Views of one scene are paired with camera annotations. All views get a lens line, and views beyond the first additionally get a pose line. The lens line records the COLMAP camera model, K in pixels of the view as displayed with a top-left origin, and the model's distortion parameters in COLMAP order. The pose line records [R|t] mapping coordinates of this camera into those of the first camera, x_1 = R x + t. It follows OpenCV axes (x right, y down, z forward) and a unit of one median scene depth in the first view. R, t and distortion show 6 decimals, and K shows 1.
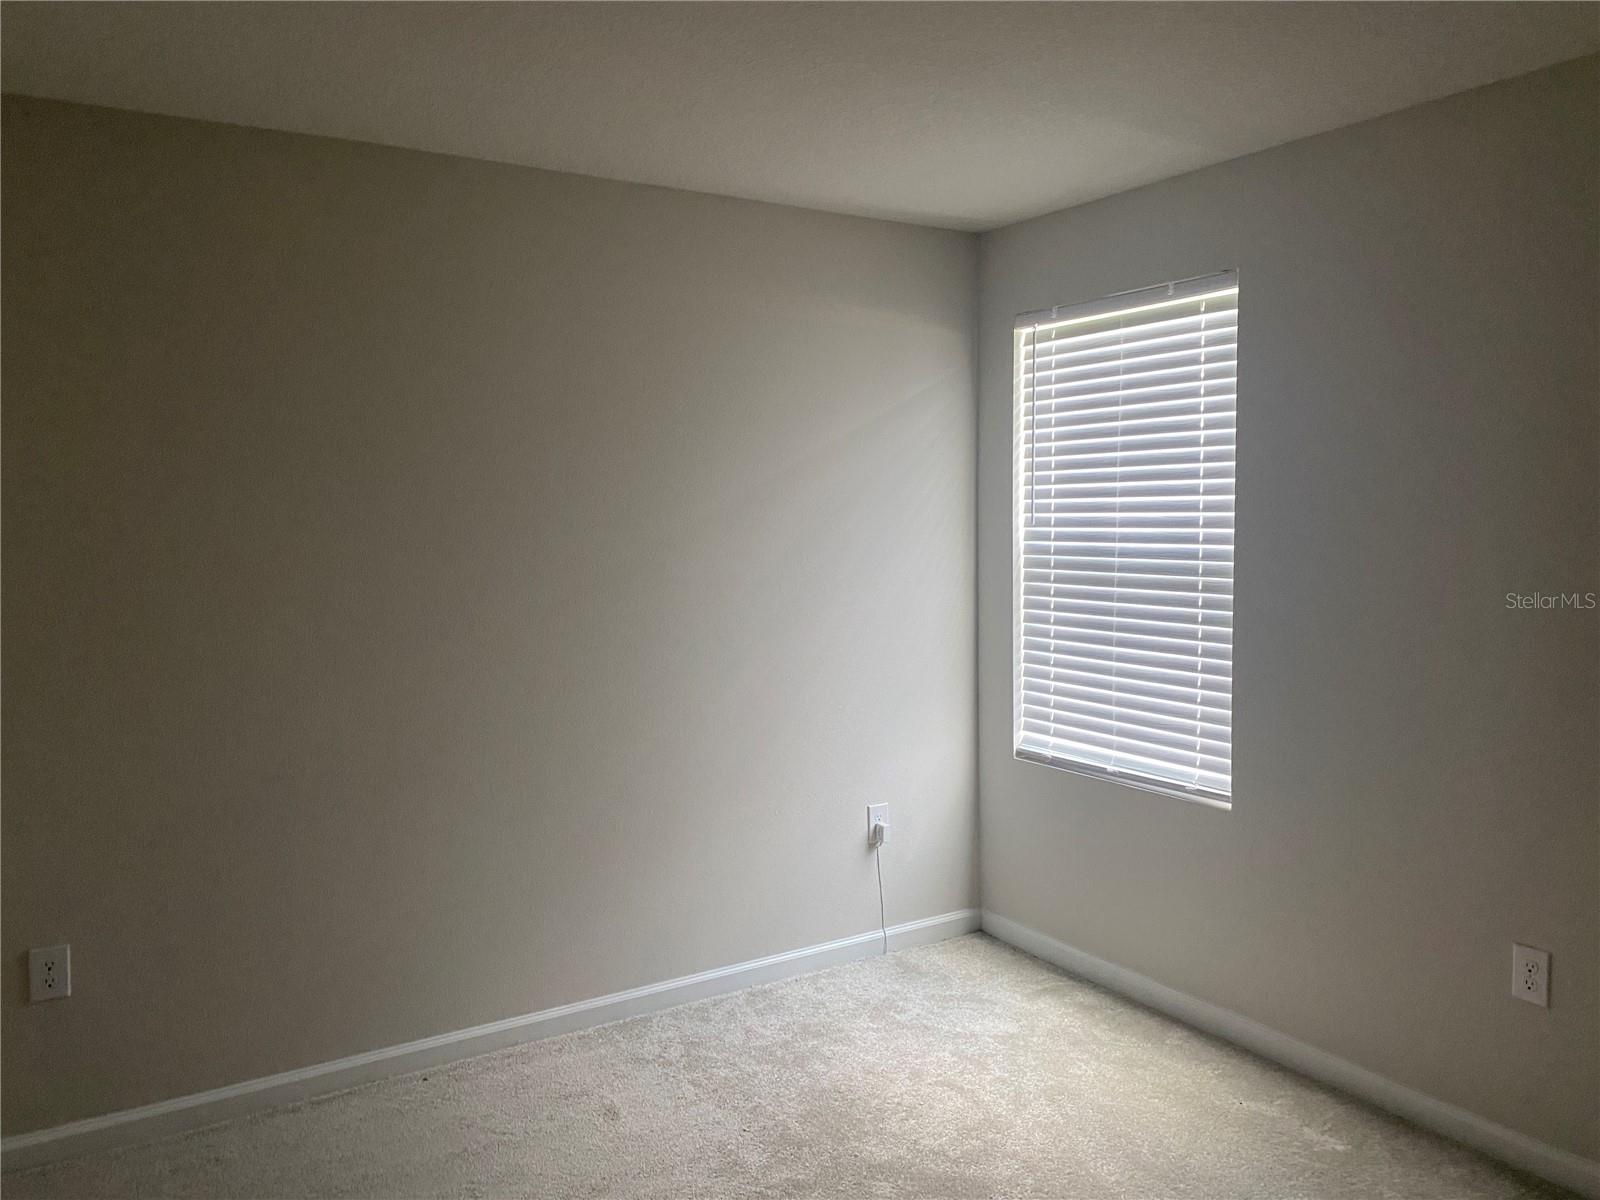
lens RADIAL K [[1213.2, 0, 793.6], [0, 1213.2, 593.0], [0, 0, 1]] dist [0.035100, -0.041115]
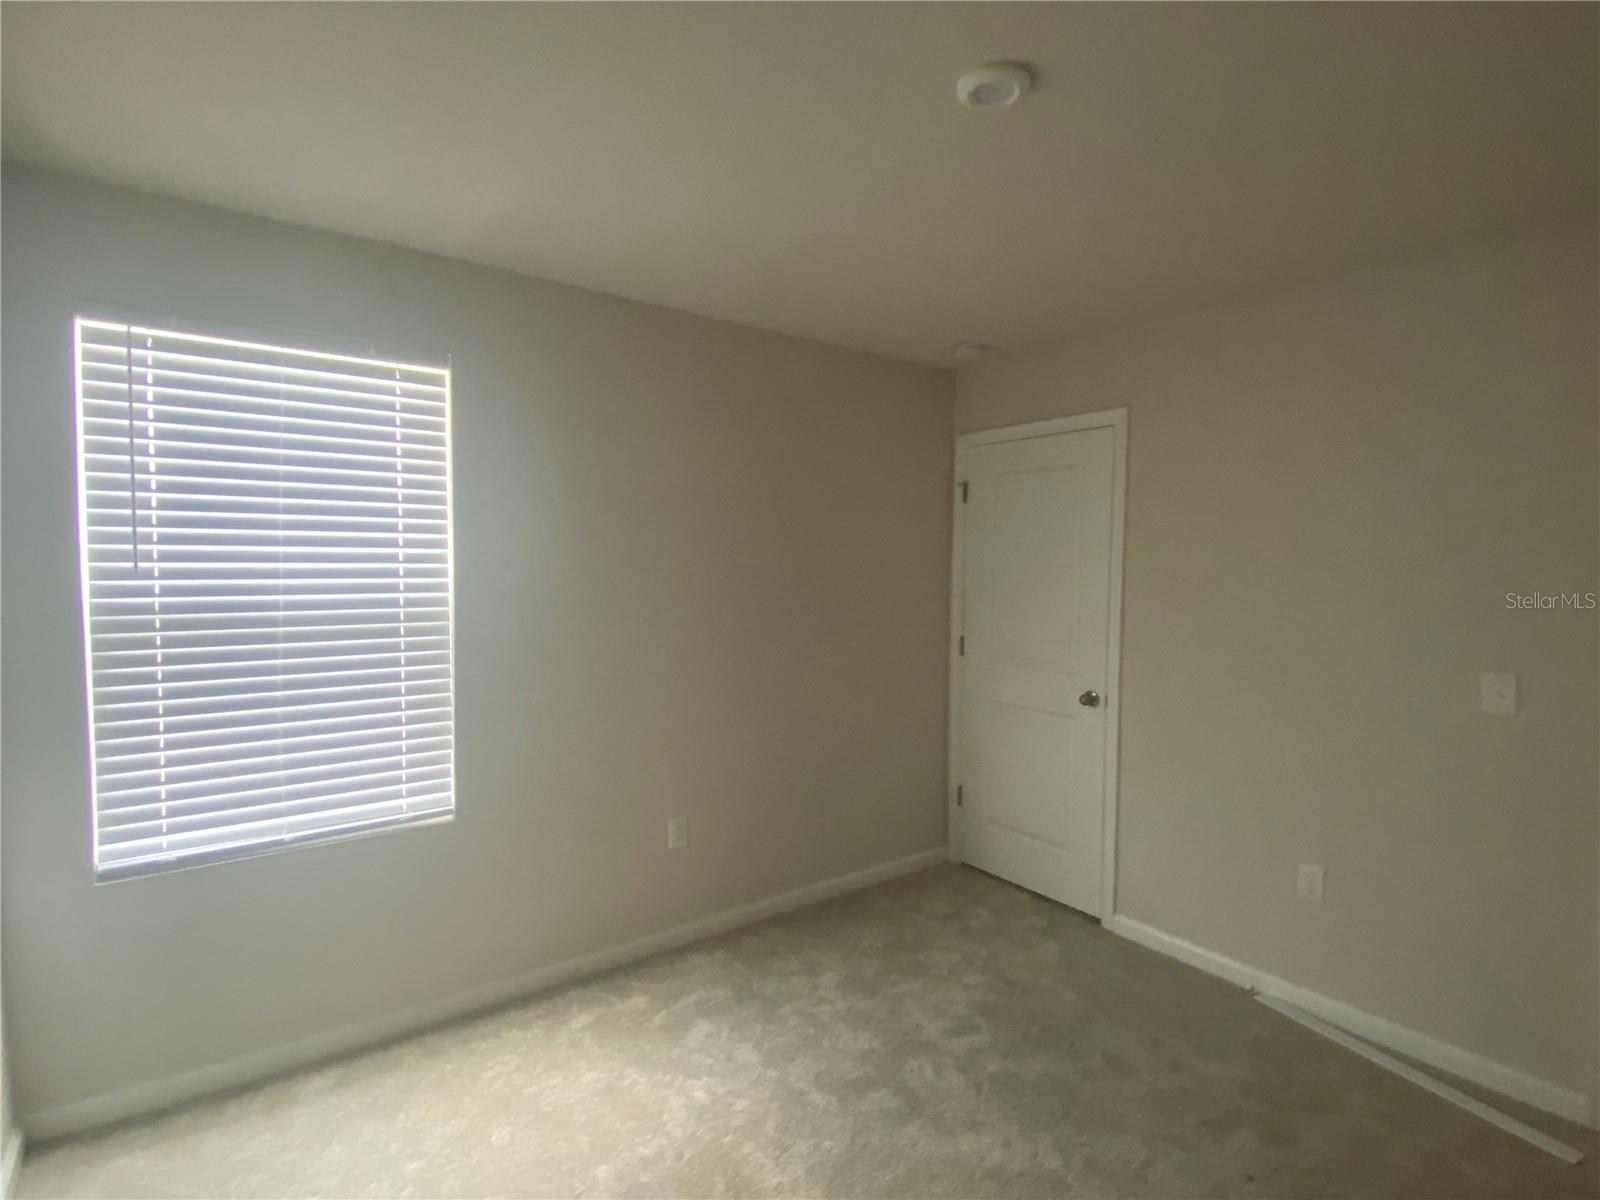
lens RADIAL K [[802.7, 0, 784.8], [0, 802.7, 592.2], [0, 0, 1]] dist [-0.025404, -0.001186]
pose [[-0.100156, -0.040584, 0.994144, -0.376968], [0.052392, 0.997566, 0.046002, -0.051362], [-0.993591, 0.056693, -0.097786, 0.676546]]
